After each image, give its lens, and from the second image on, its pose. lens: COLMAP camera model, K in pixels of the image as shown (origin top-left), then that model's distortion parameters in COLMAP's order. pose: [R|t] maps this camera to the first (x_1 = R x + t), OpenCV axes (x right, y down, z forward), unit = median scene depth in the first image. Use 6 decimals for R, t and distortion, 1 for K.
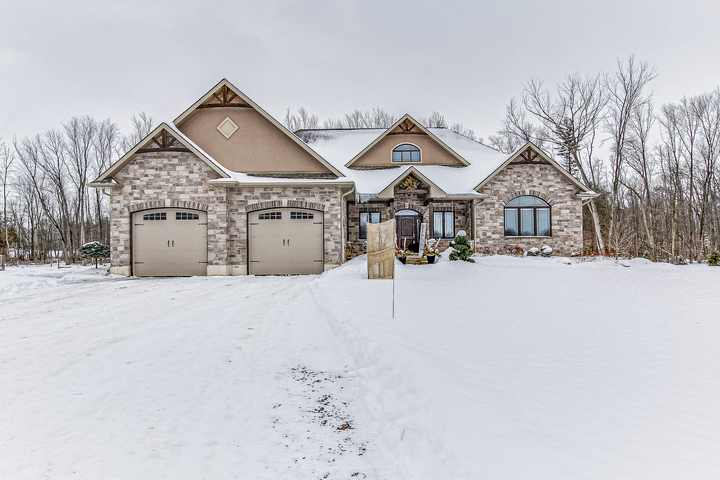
lens RADIAL K [[435.0, 0, 360.2], [0, 435.0, 242.3], [0, 0, 1]] dist [0.000208, 0.000095]
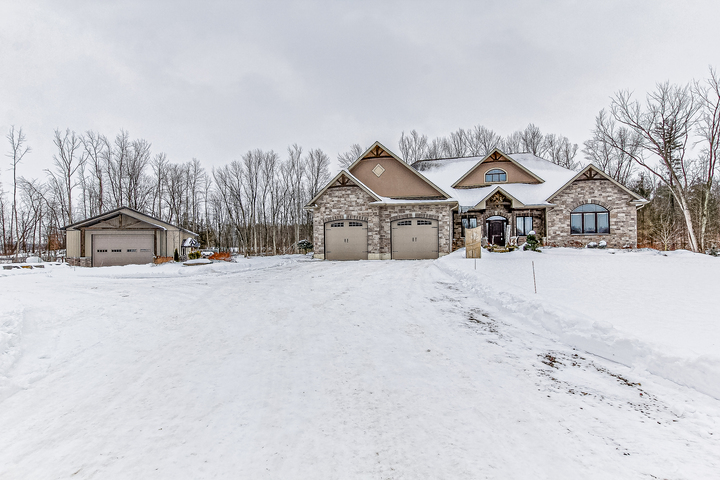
lens RADIAL K [[372.2, 0, 362.6], [0, 372.2, 245.0], [0, 0, 1]] dist [-0.026341, 0.001928]
pose [[0.964823, -0.003193, -0.262880, 0.005222], [0.006948, 0.999887, 0.013356, 0.000769], [0.262807, -0.014713, 0.964736, -0.300804]]
